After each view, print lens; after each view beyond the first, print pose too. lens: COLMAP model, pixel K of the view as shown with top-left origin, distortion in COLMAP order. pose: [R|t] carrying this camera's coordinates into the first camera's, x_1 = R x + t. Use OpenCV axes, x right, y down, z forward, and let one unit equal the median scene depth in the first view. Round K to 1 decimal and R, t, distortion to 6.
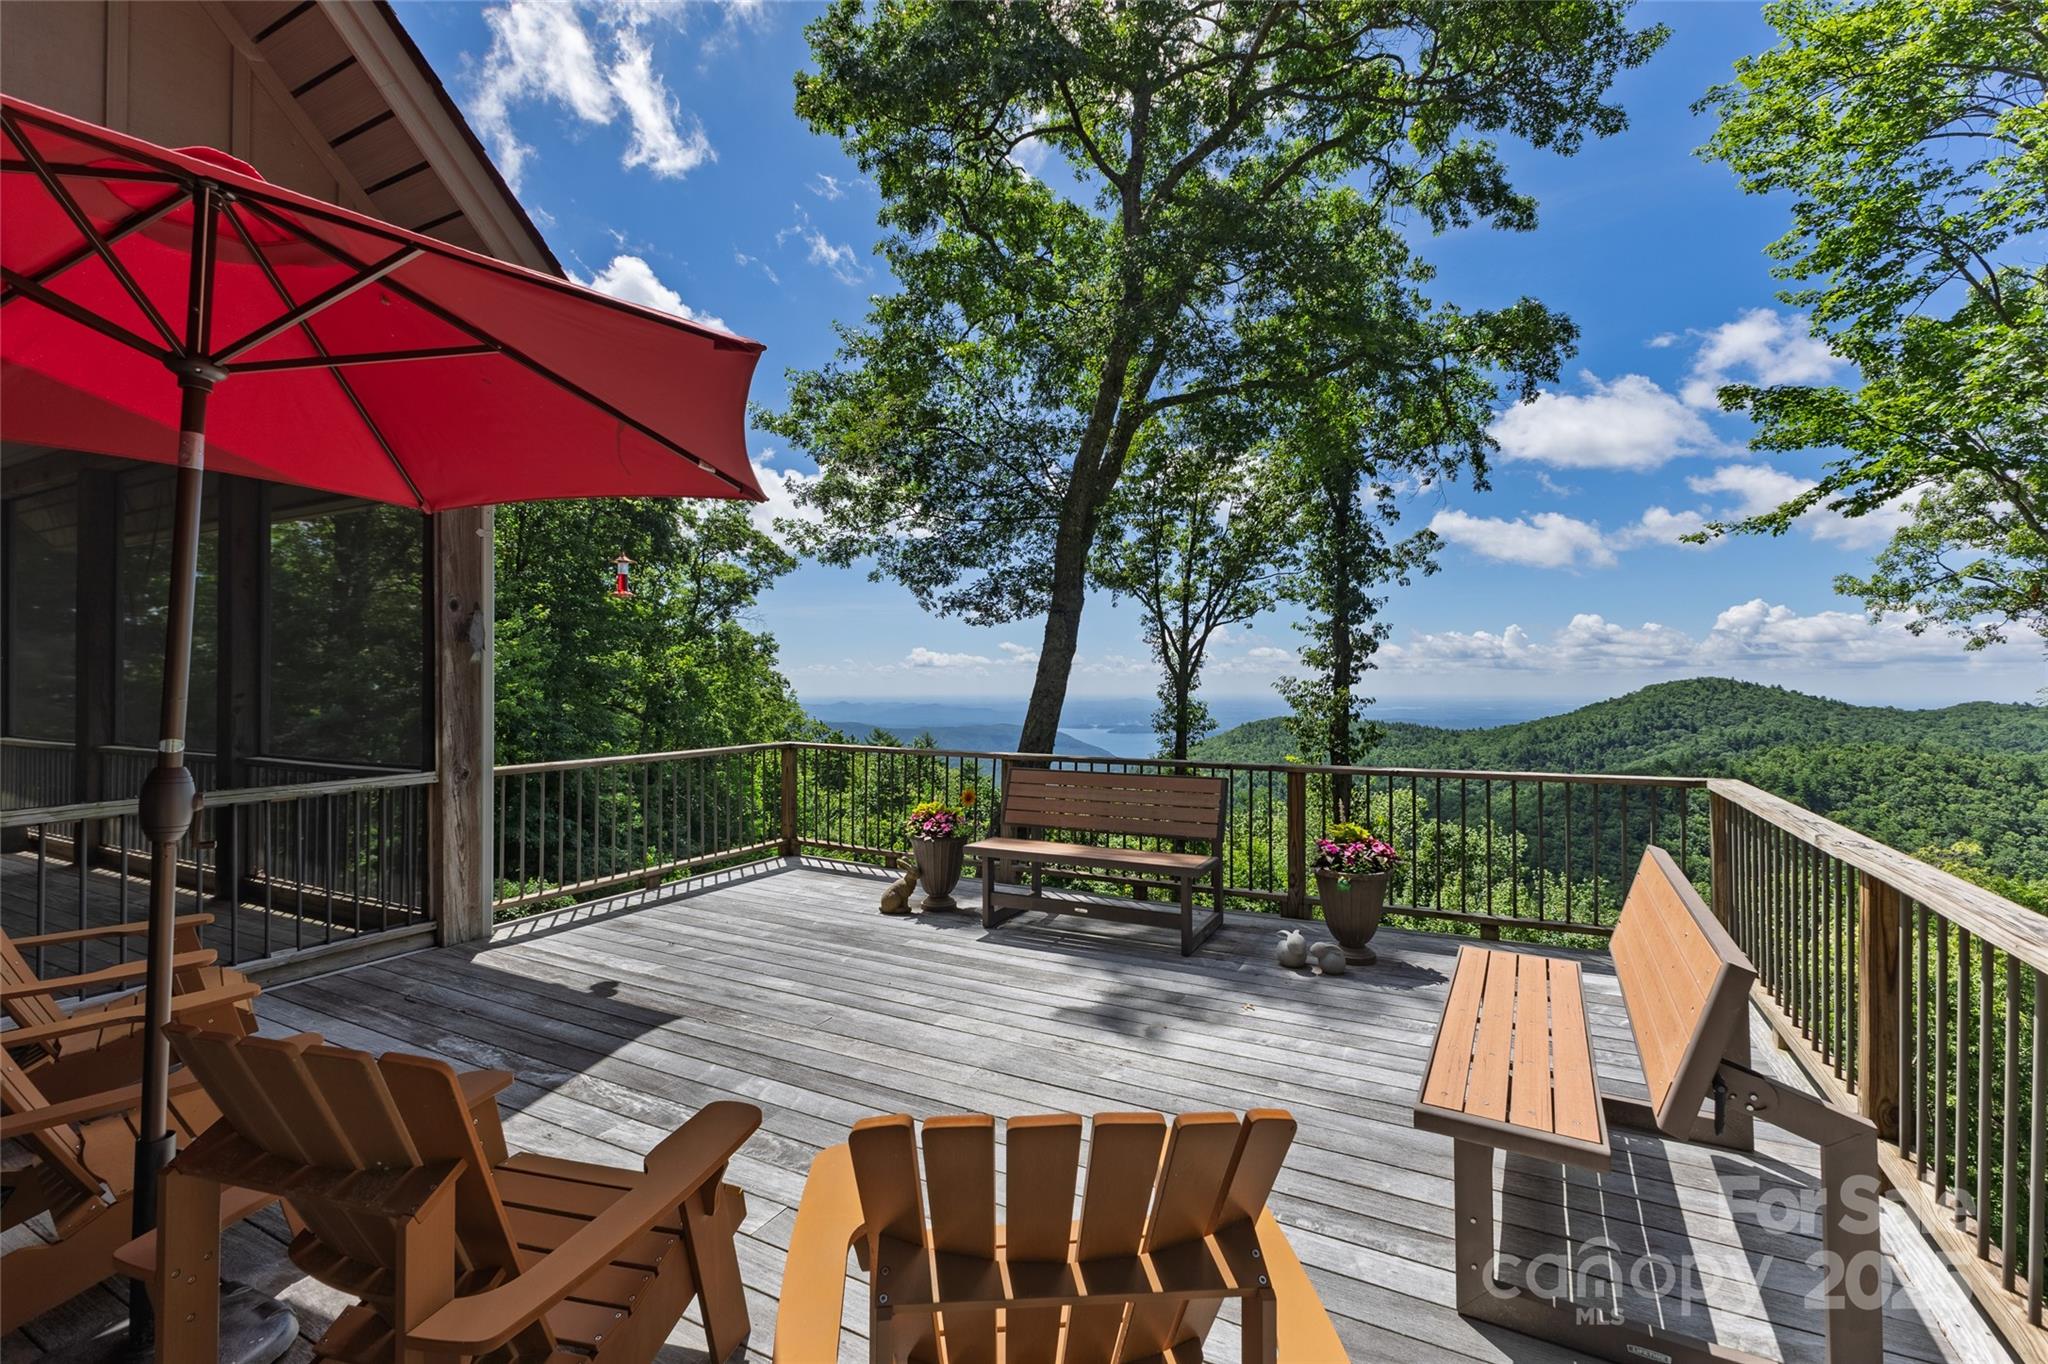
lens RADIAL K [[881.6, 0, 1029.4], [0, 881.6, 655.5], [0, 0, 1]] dist [0.005554, -0.001006]
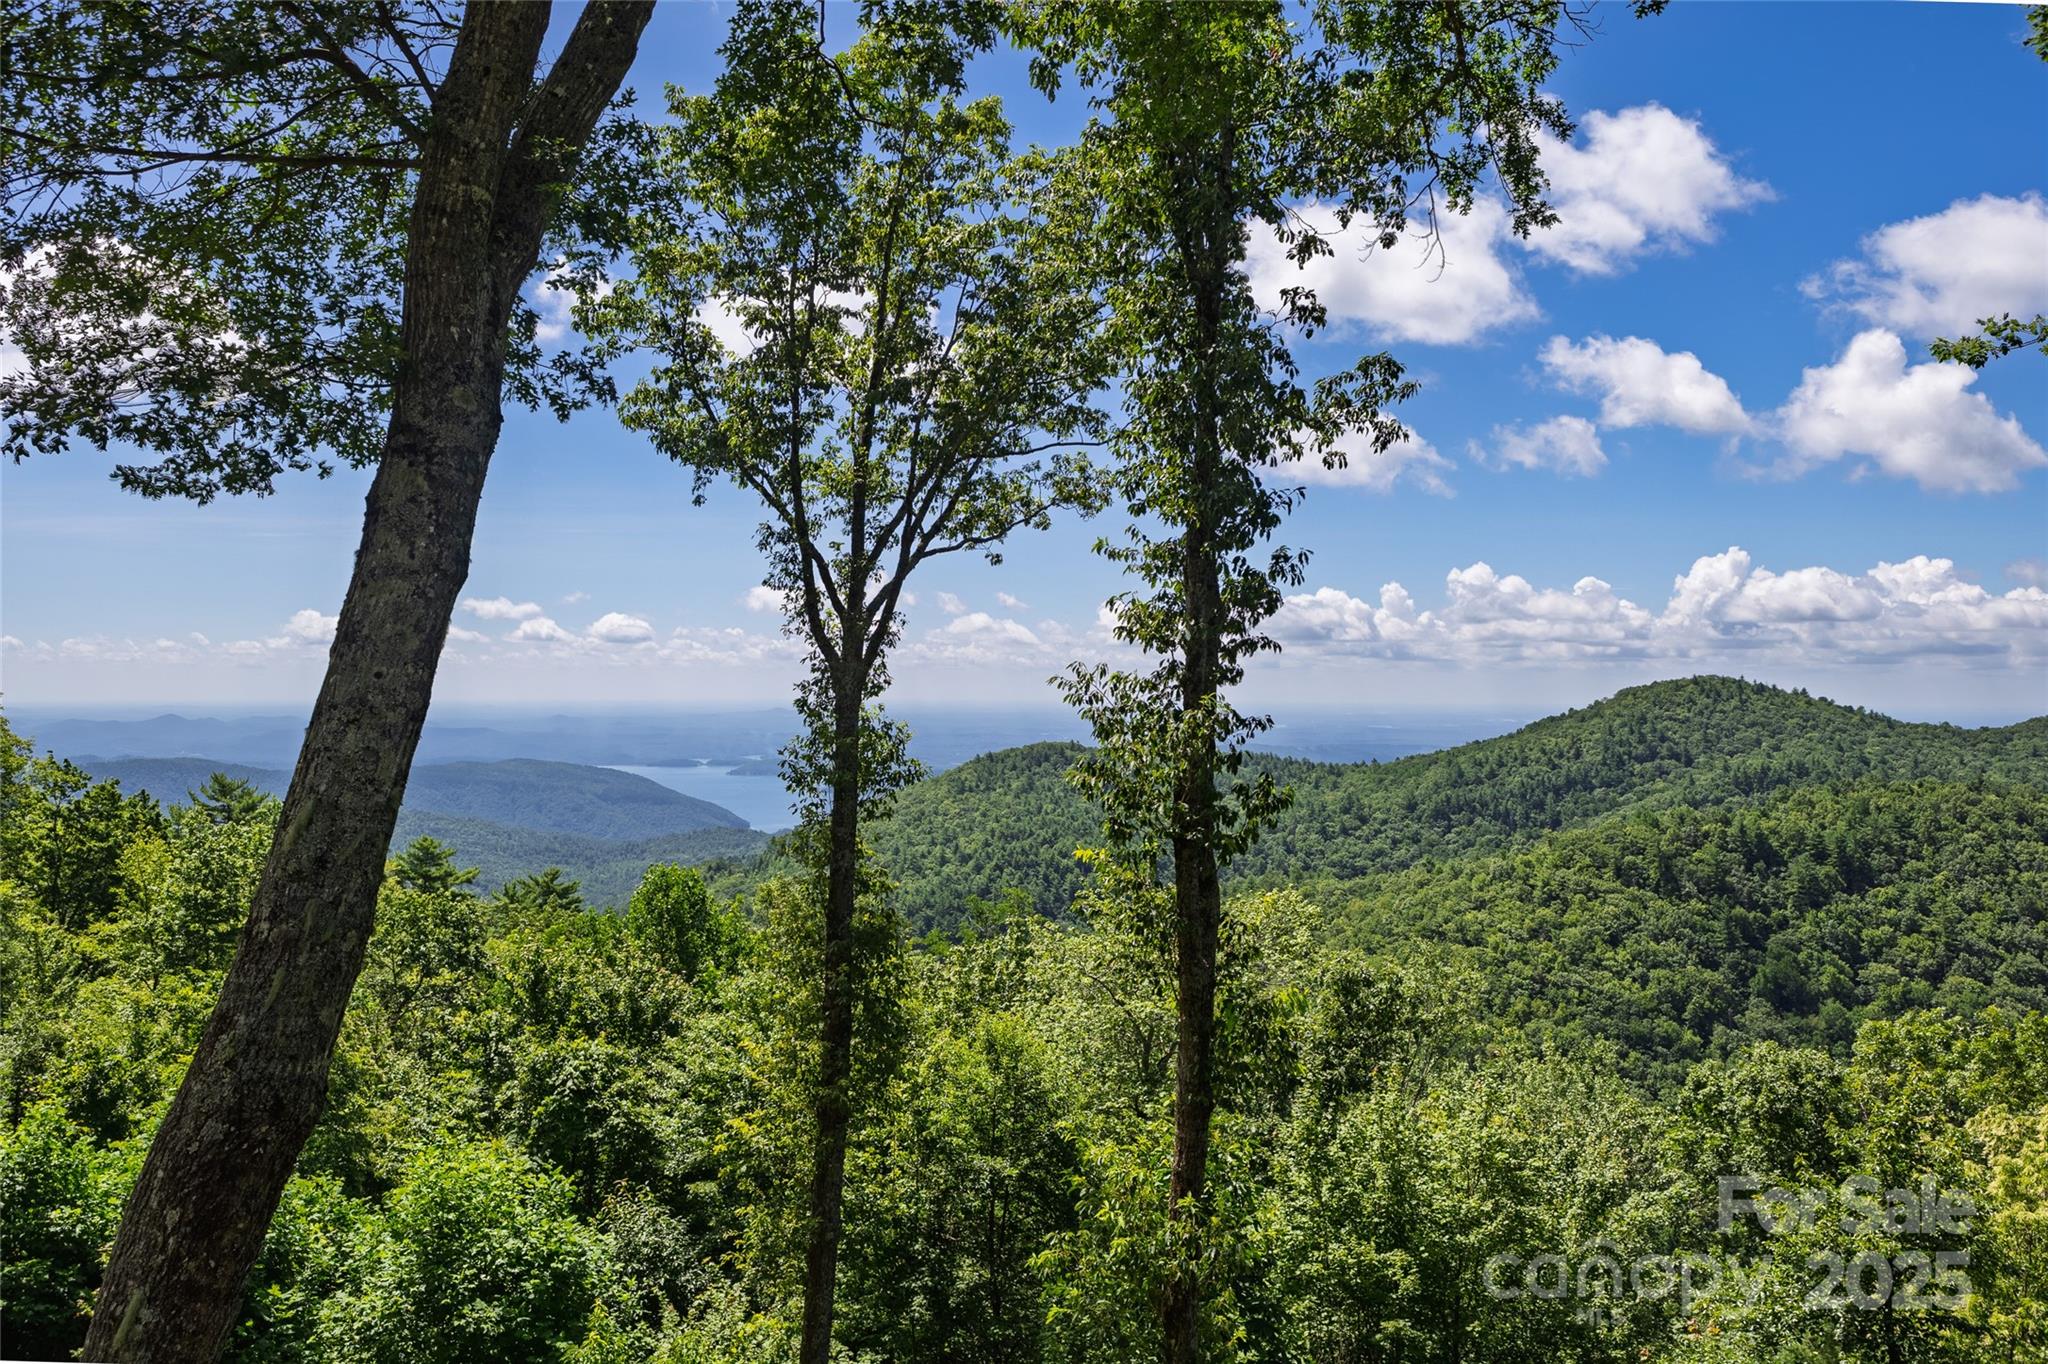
lens RADIAL K [[1642.4, 0, 1062.4], [0, 1642.4, 627.2], [0, 0, 1]] dist [0.018019, 0.005113]
pose [[0.958635, 0.015169, 0.284233, 0.038900], [-0.014926, 0.999884, -0.003022, 0.005070], [-0.284246, -0.001345, 0.958750, 0.165765]]
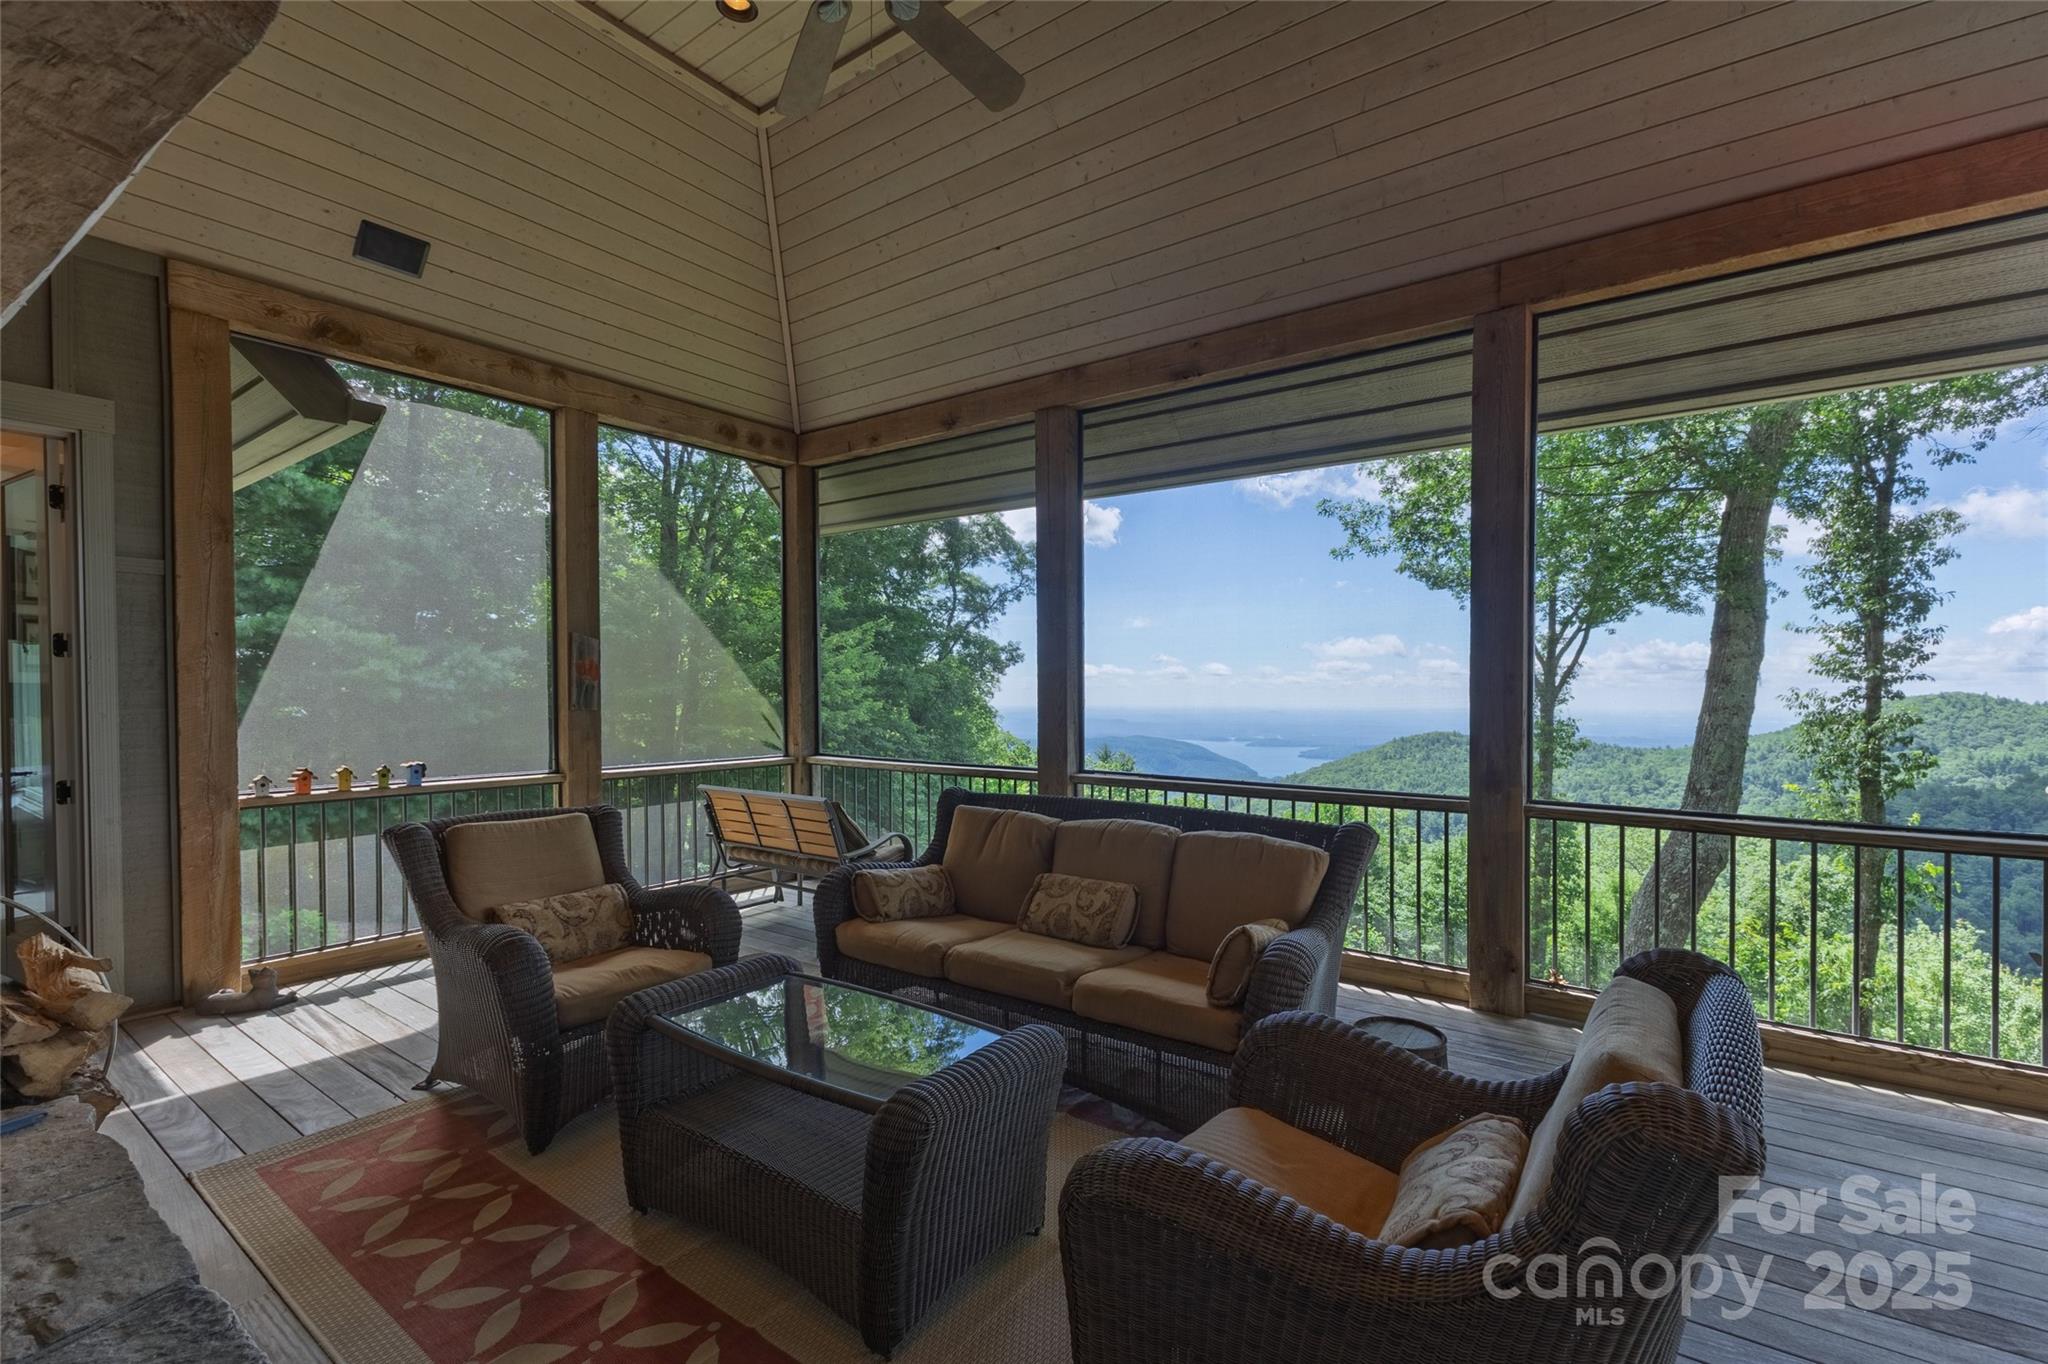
lens RADIAL K [[881.6, 0, 1032.0], [0, 881.6, 685.7], [0, 0, 1]] dist [0.005554, -0.001006]
pose [[0.991732, 0.004357, -0.128255, -0.216229], [-0.001592, 0.999764, 0.021653, 0.002132], [0.128319, -0.021270, 0.991505, 0.059878]]
